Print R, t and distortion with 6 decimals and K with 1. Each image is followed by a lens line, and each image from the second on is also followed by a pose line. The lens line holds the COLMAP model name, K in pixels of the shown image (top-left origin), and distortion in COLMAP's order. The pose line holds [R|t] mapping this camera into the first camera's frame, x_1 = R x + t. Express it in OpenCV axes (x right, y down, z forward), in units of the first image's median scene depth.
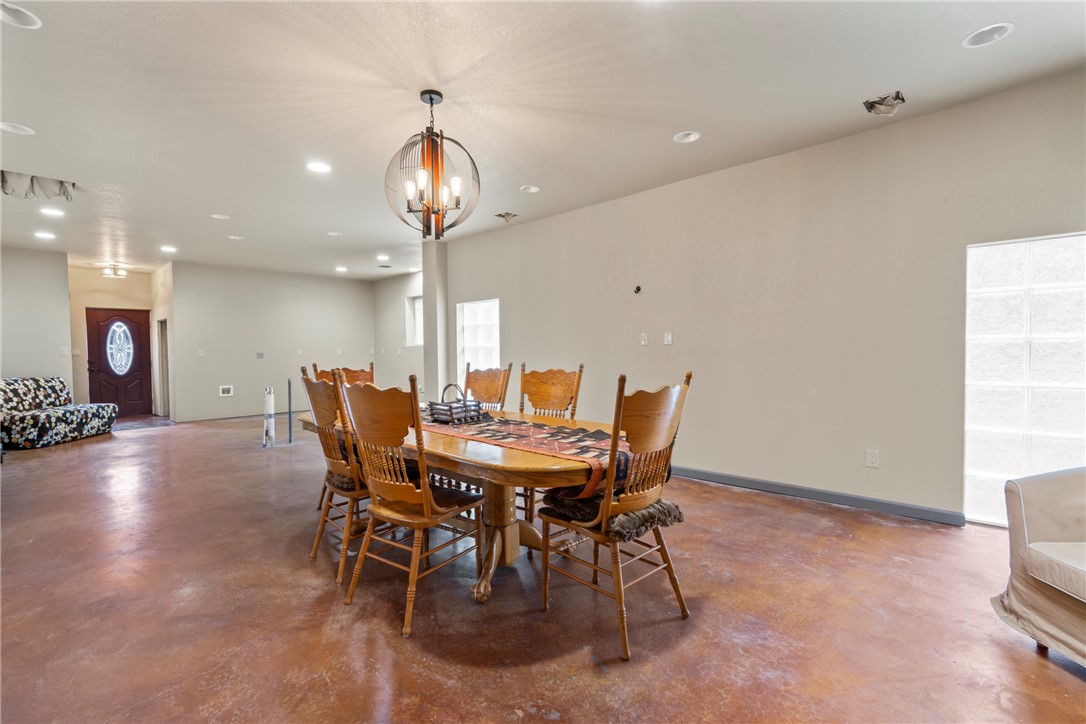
lens RADIAL K [[497.1, 0, 538.4], [0, 497.1, 360.6], [0, 0, 1]] dist [0.002482, 0.000670]
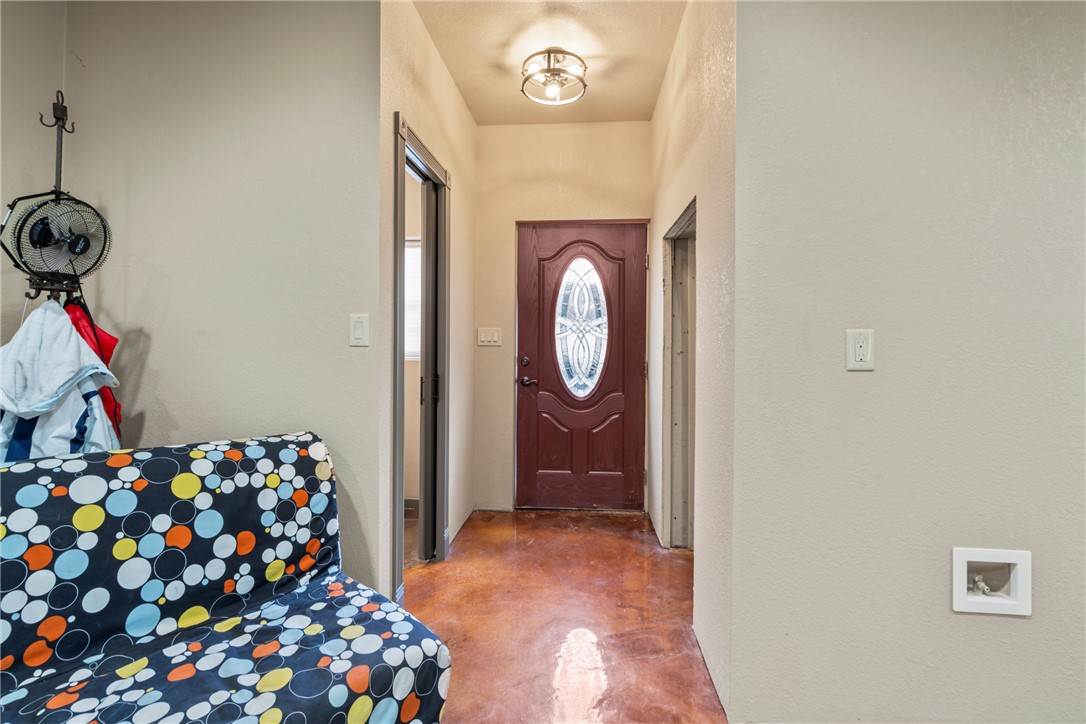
lens RADIAL K [[497.1, 0, 538.4], [0, 497.1, 360.6], [0, 0, 1]] dist [0.002482, 0.000670]
pose [[0.625293, 0.046037, -0.779031, -0.589947], [-0.032057, 0.998931, 0.033301, -0.011691], [0.779731, 0.004151, 0.626100, 0.771601]]
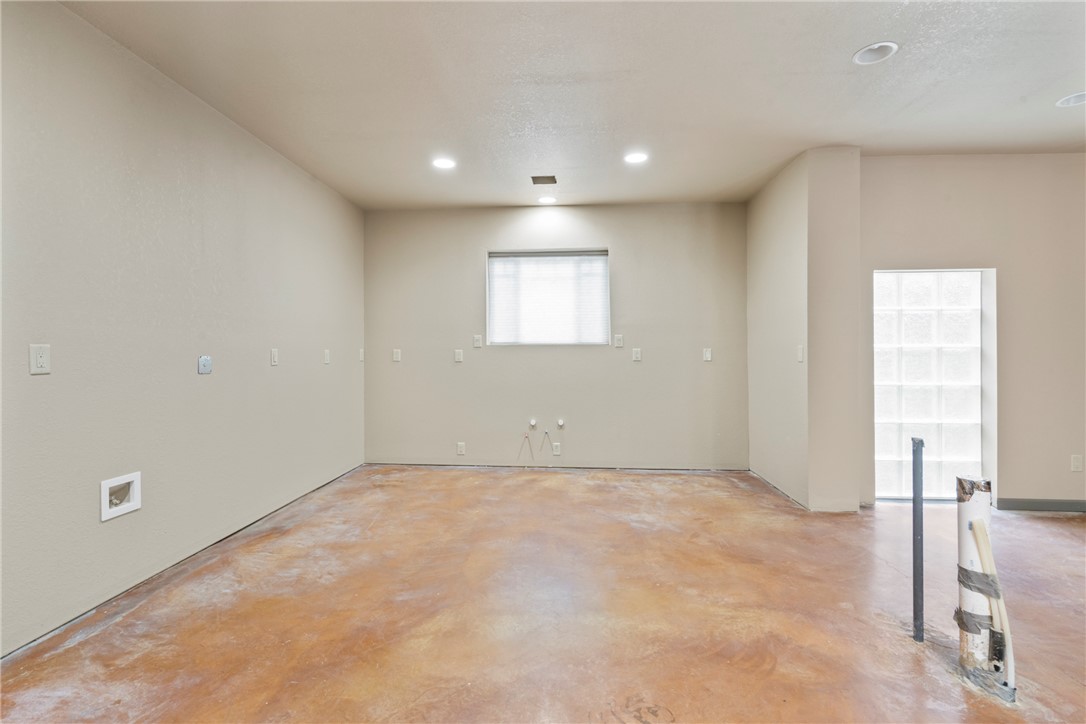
lens RADIAL K [[518.0, 0, 544.1], [0, 518.0, 345.7], [0, 0, 1]] dist [-0.000281, -0.000348]
pose [[0.764356, 0.017291, 0.644563, -0.628621], [0.006919, 0.999363, -0.035014, -0.009374], [-0.644758, 0.031223, 0.763749, 0.620650]]
